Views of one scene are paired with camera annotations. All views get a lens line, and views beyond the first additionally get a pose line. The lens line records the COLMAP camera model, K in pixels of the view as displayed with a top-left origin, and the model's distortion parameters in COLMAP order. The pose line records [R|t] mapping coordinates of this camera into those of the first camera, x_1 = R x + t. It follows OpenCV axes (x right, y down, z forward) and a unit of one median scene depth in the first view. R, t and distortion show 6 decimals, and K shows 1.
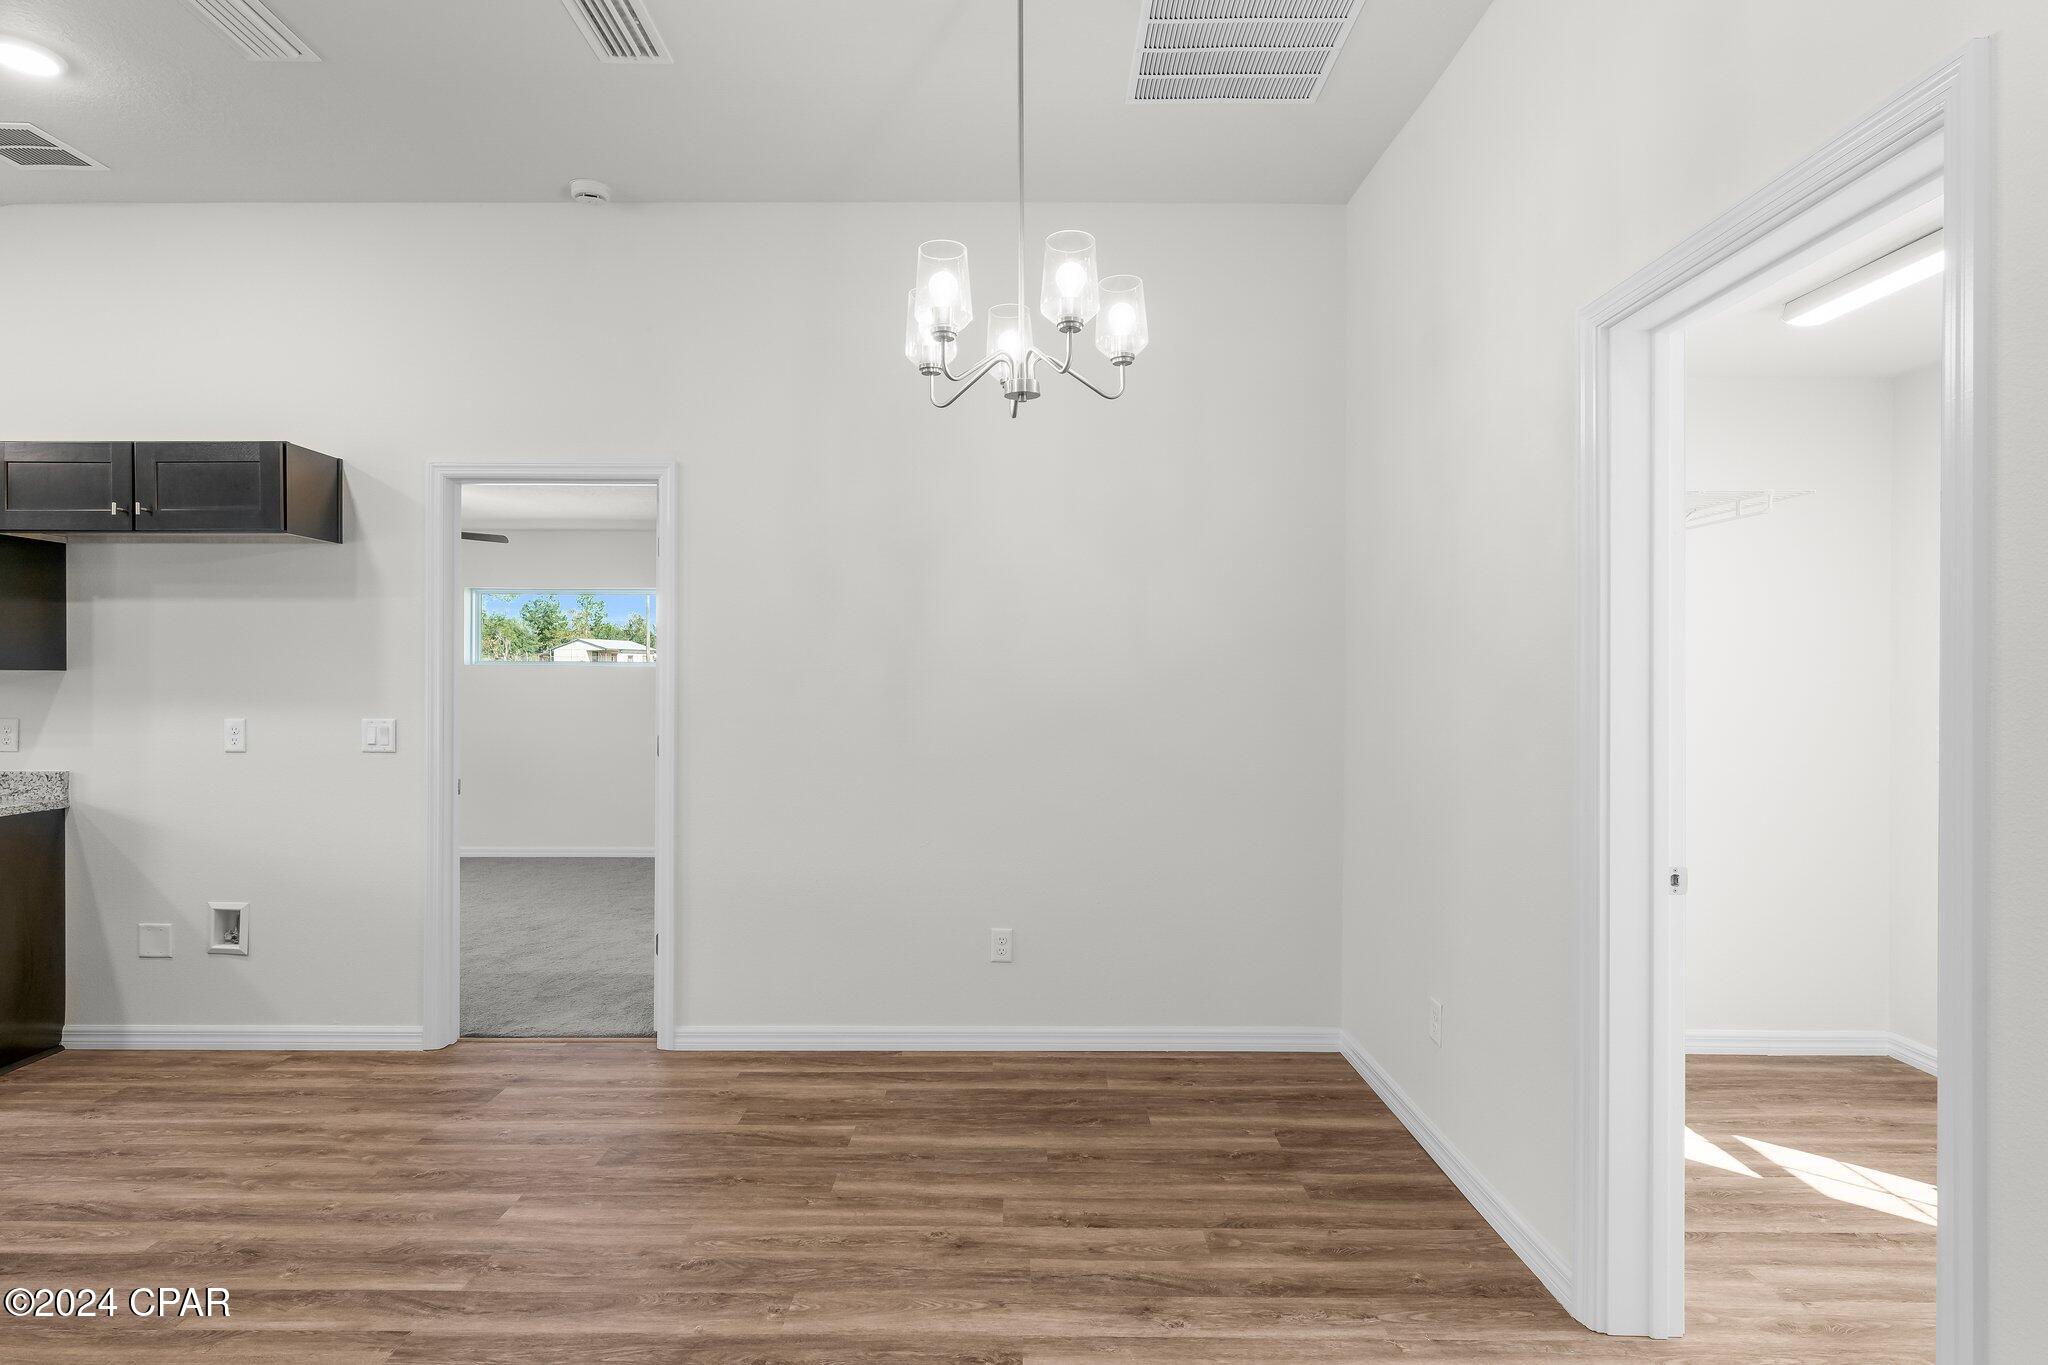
lens RADIAL K [[1095.1, 0, 1013.8], [0, 1095.1, 690.1], [0, 0, 1]] dist [-0.001584, -0.000264]
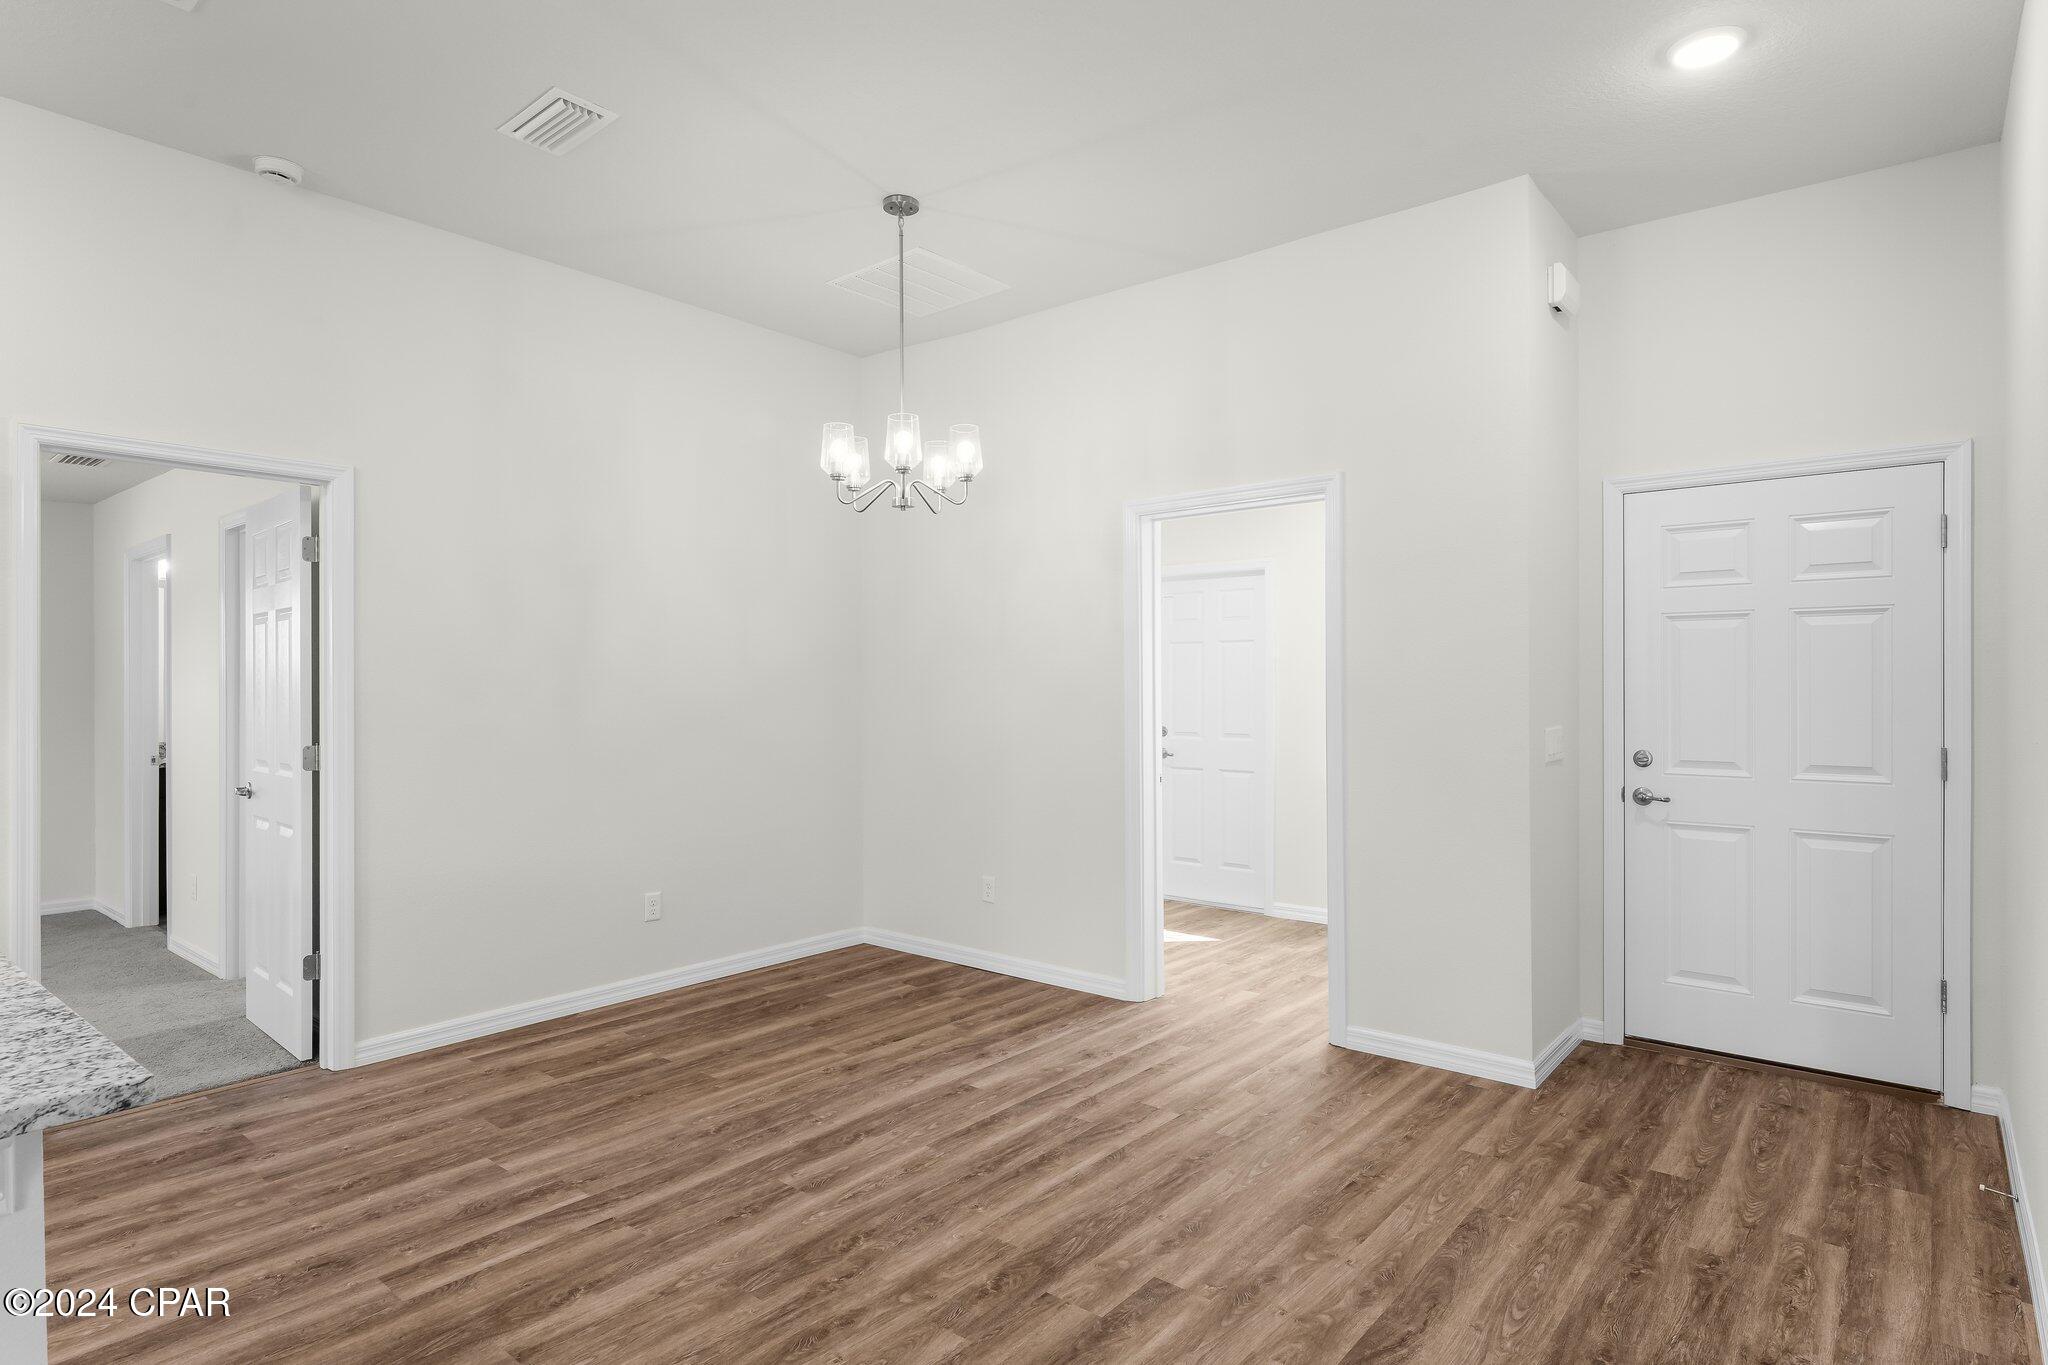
lens RADIAL K [[1095.1, 0, 1013.8], [0, 1095.1, 690.1], [0, 0, 1]] dist [-0.001584, -0.000264]
pose [[0.640421, -0.007238, 0.767990, -0.774945], [0.009908, 0.999950, 0.001162, -0.004007], [-0.767960, 0.006865, 0.640461, -0.092860]]
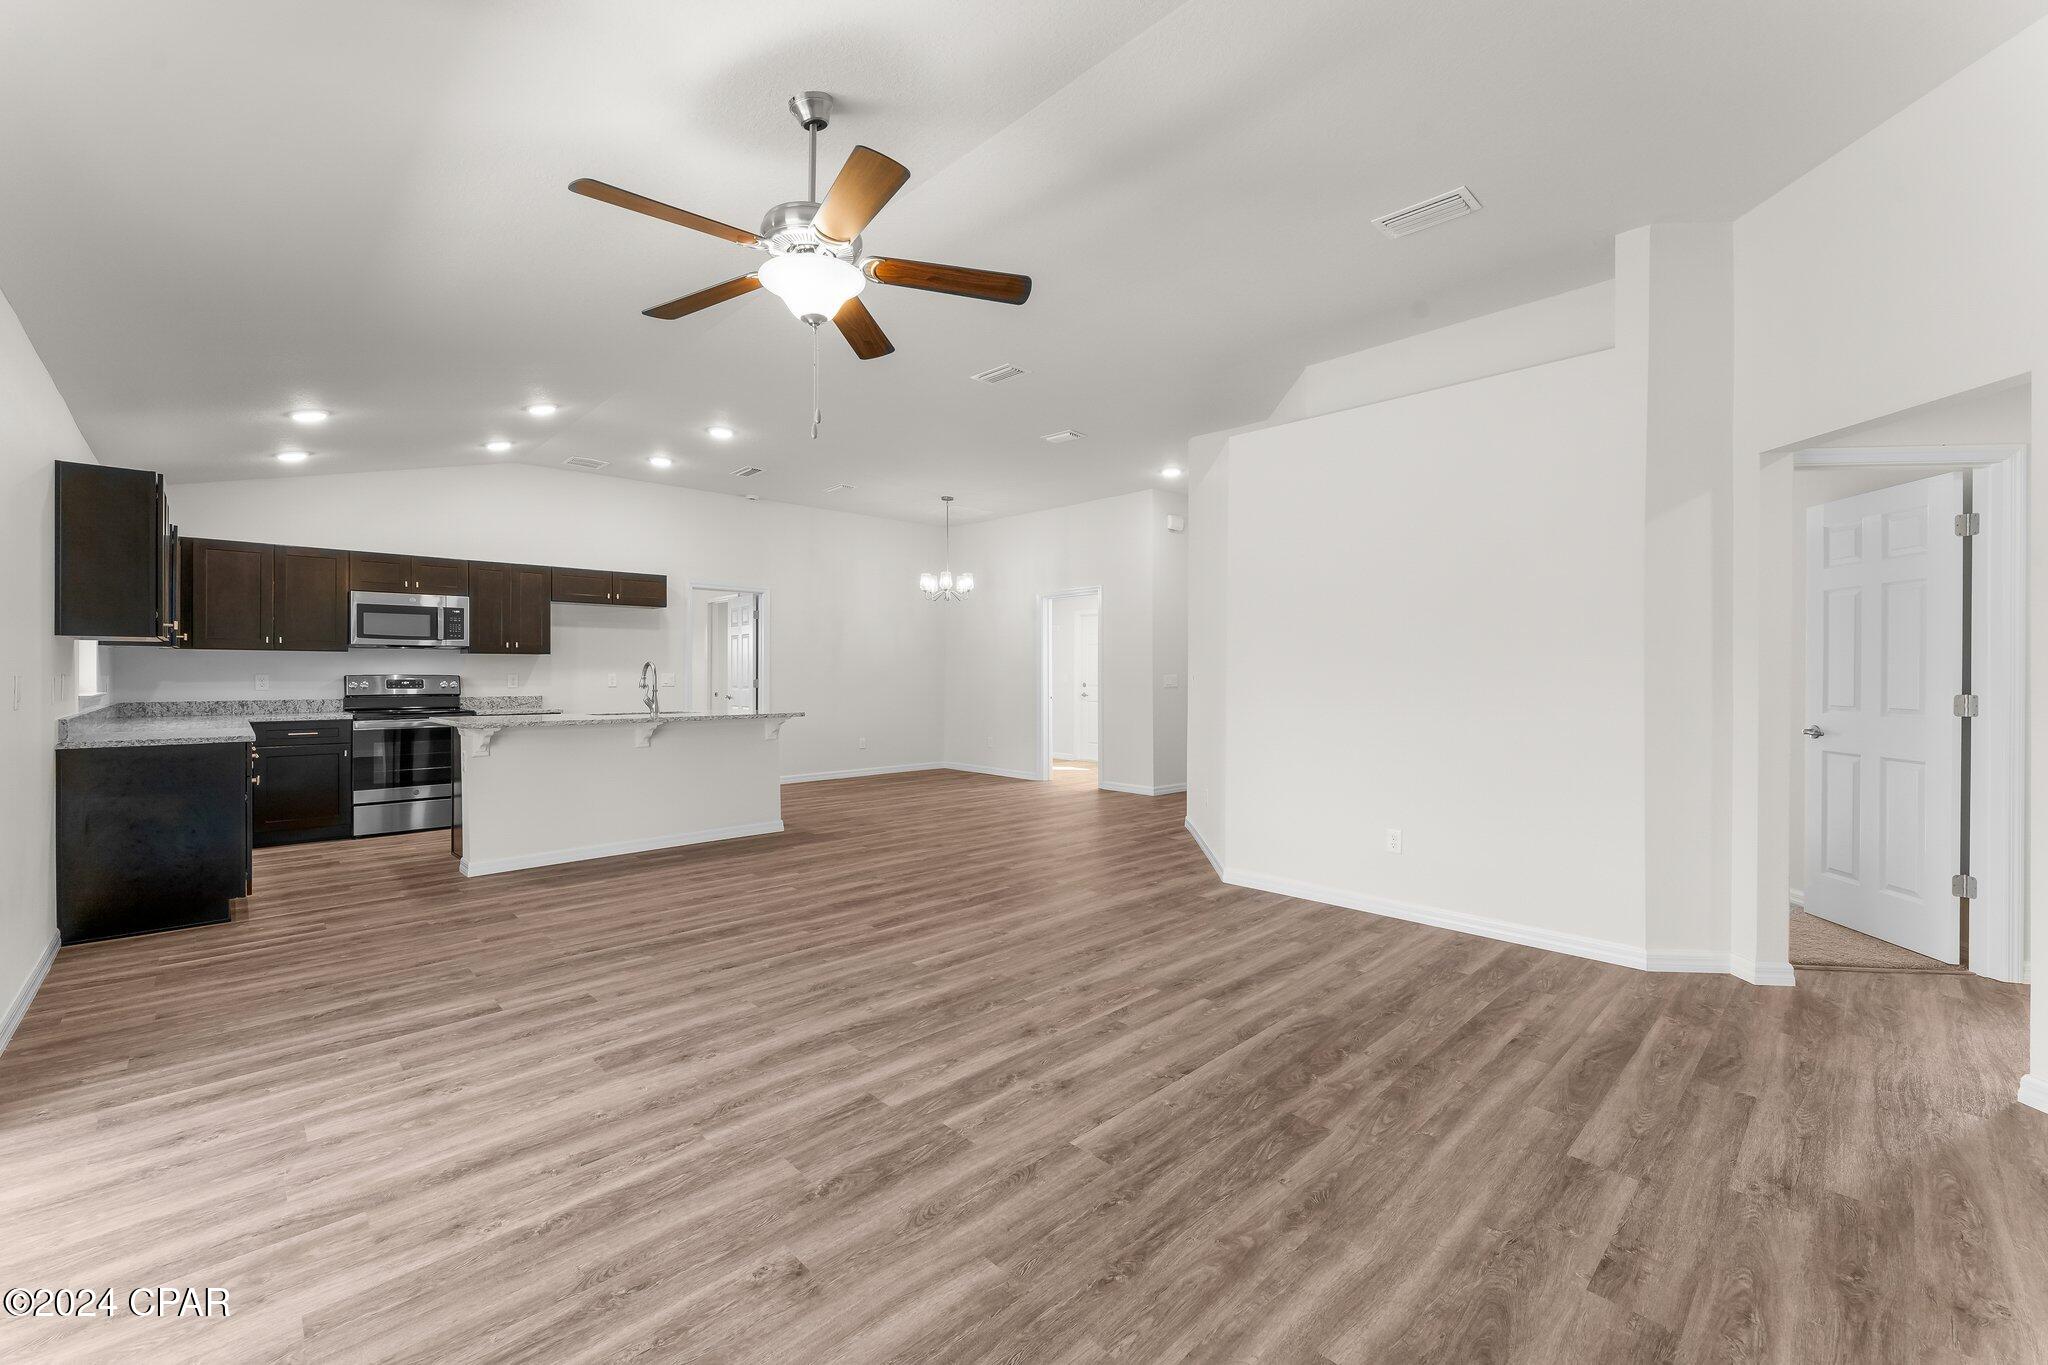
lens RADIAL K [[836.9, 0, 1024.0], [0, 836.9, 682.5], [0, 0, 1]] dist [-0.000128, -0.000060]
pose [[0.713137, -0.007645, 0.700983, -1.597187], [0.004617, 0.999970, 0.006208, 0.043571], [-0.701010, -0.001191, 0.713151, -1.255750]]
